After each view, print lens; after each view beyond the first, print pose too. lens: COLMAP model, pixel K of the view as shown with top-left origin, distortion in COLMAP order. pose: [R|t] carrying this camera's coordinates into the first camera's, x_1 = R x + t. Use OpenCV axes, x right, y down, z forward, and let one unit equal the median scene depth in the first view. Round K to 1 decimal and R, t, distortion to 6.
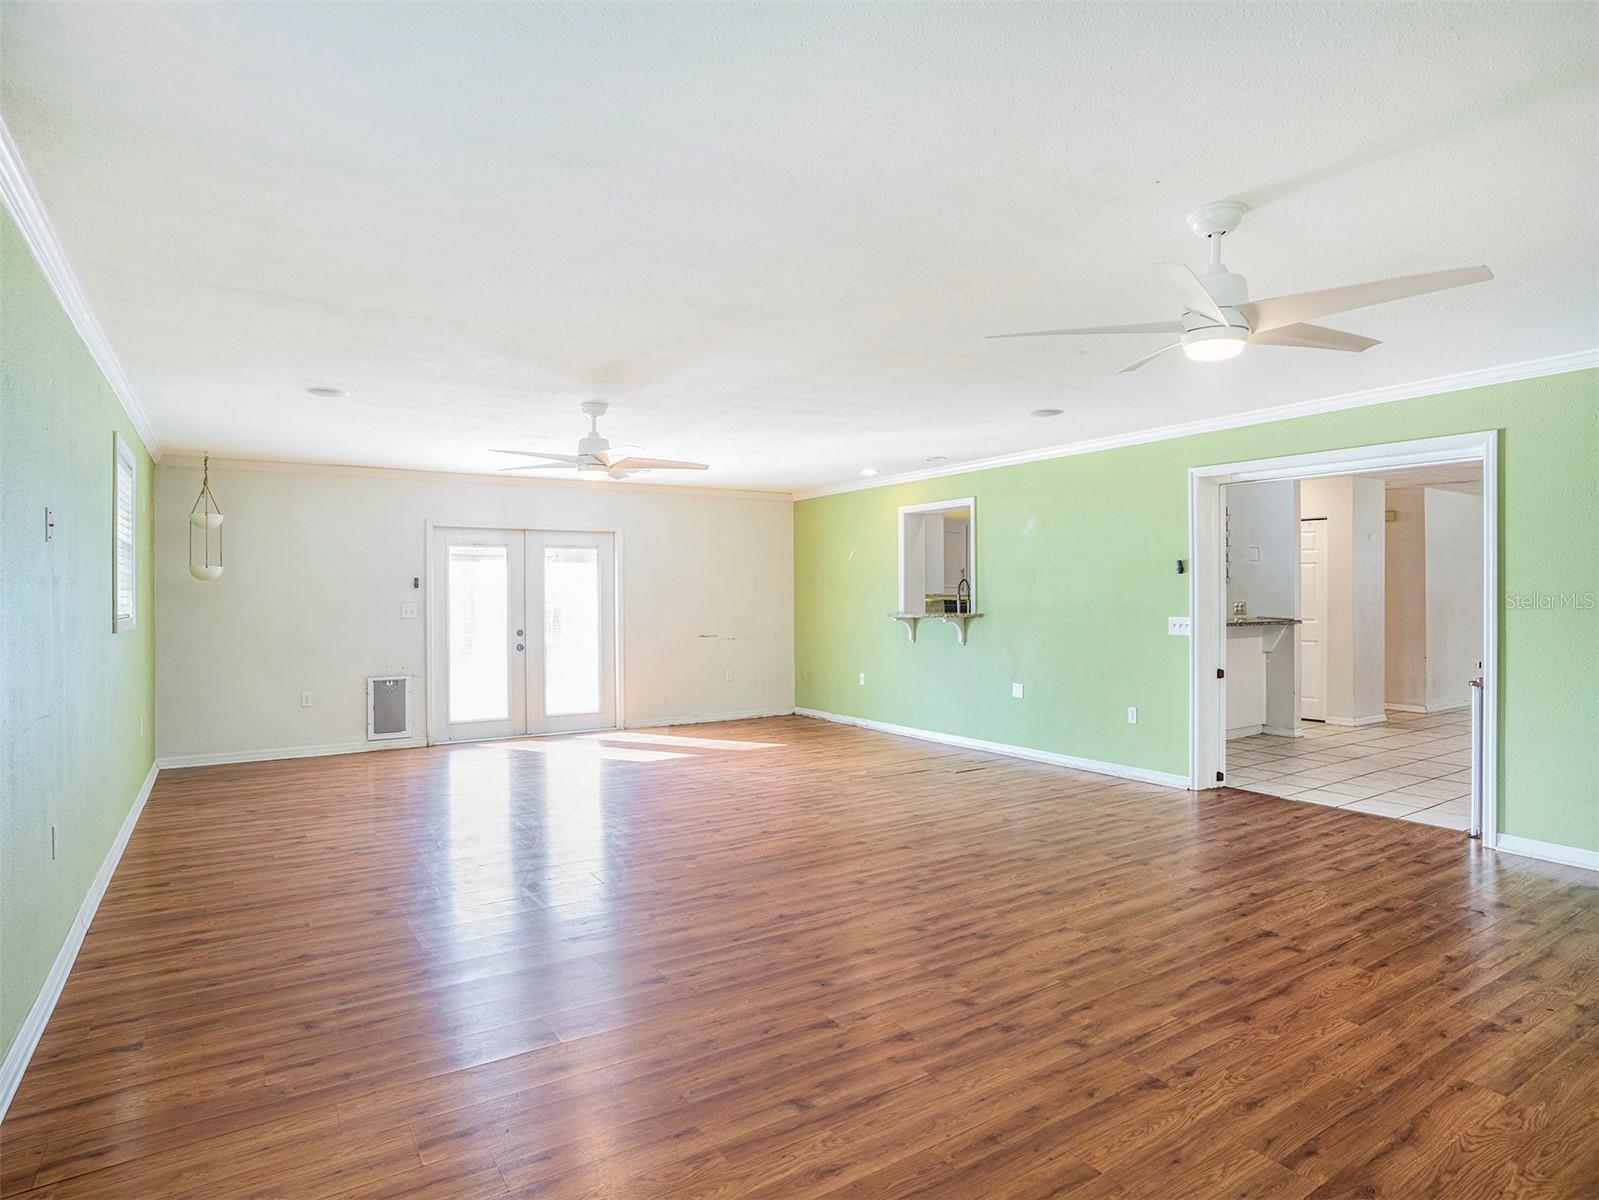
lens RADIAL K [[926.1, 0, 796.6], [0, 926.1, 595.7], [0, 0, 1]] dist [-0.061624, 0.056640]
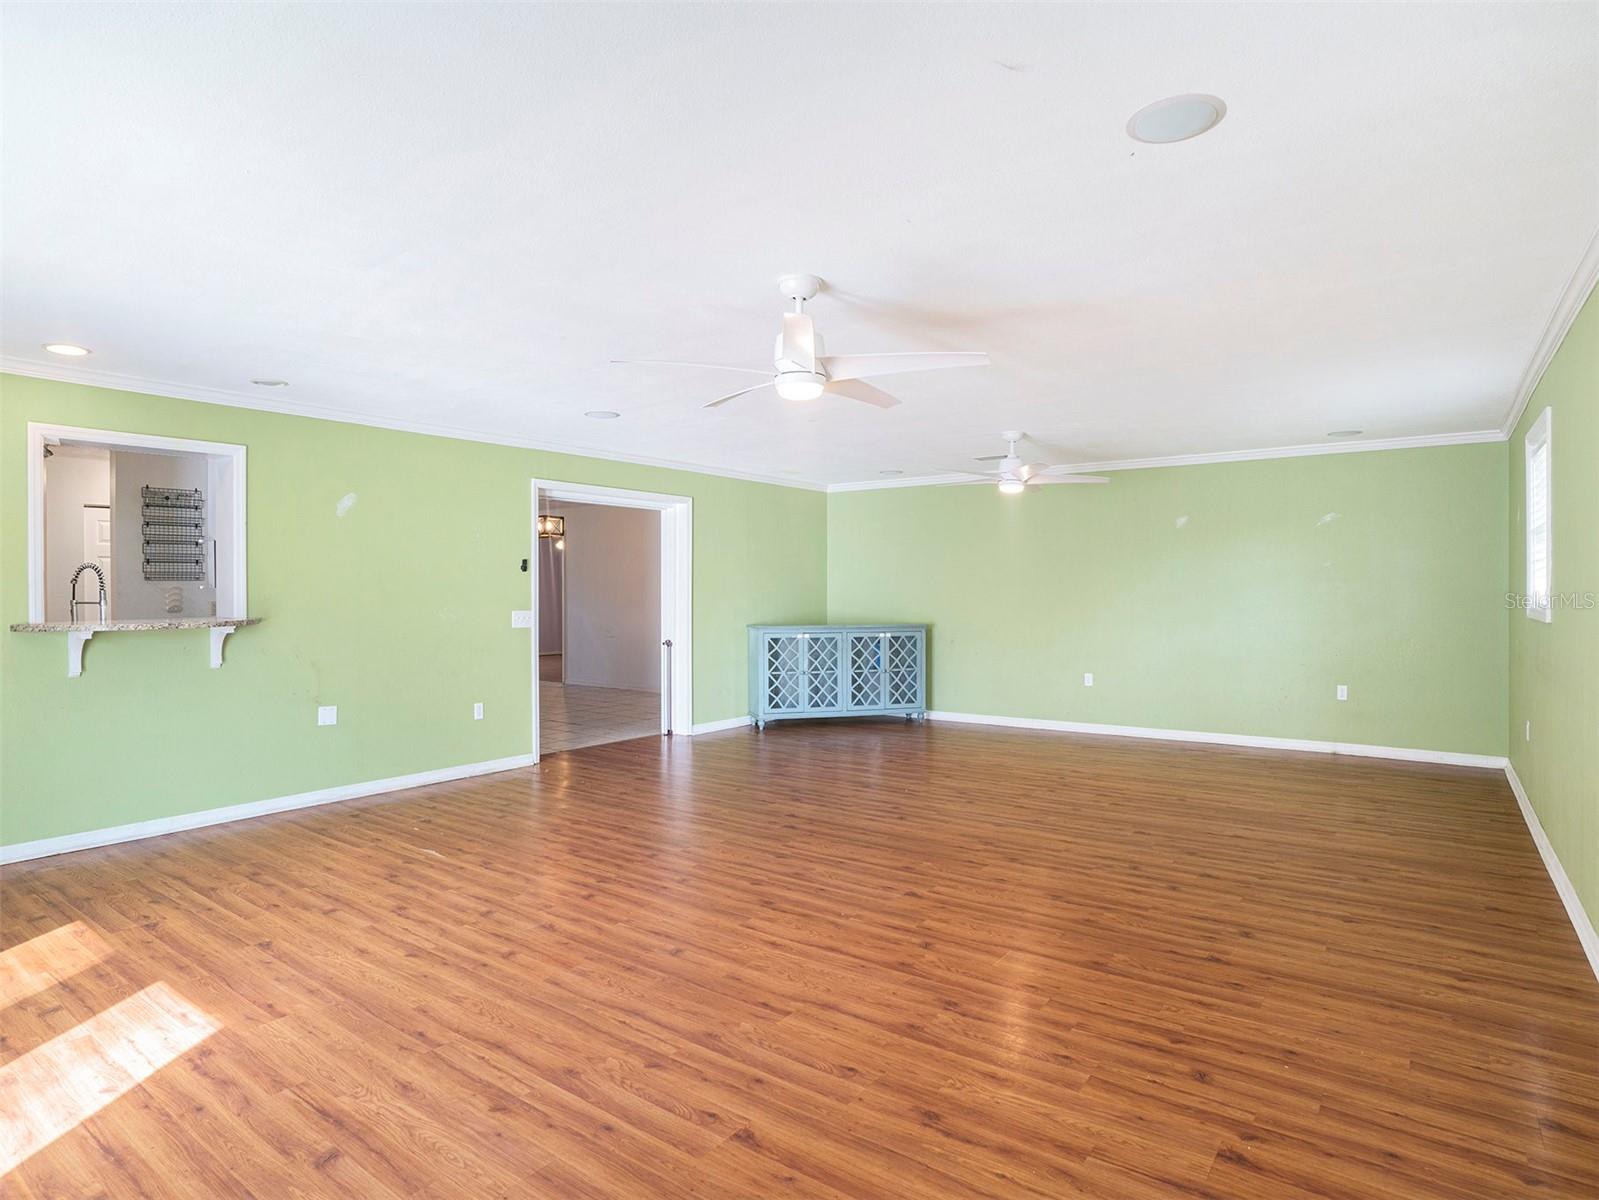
lens RADIAL K [[894.5, 0, 790.0], [0, 894.5, 591.2], [0, 0, 1]] dist [-0.093165, 0.049877]
pose [[-0.369535, 0.012769, 0.929129, -0.951453], [0.005972, 0.999918, -0.011366, 0.018530], [-0.929198, 0.001349, -0.369581, 1.517917]]
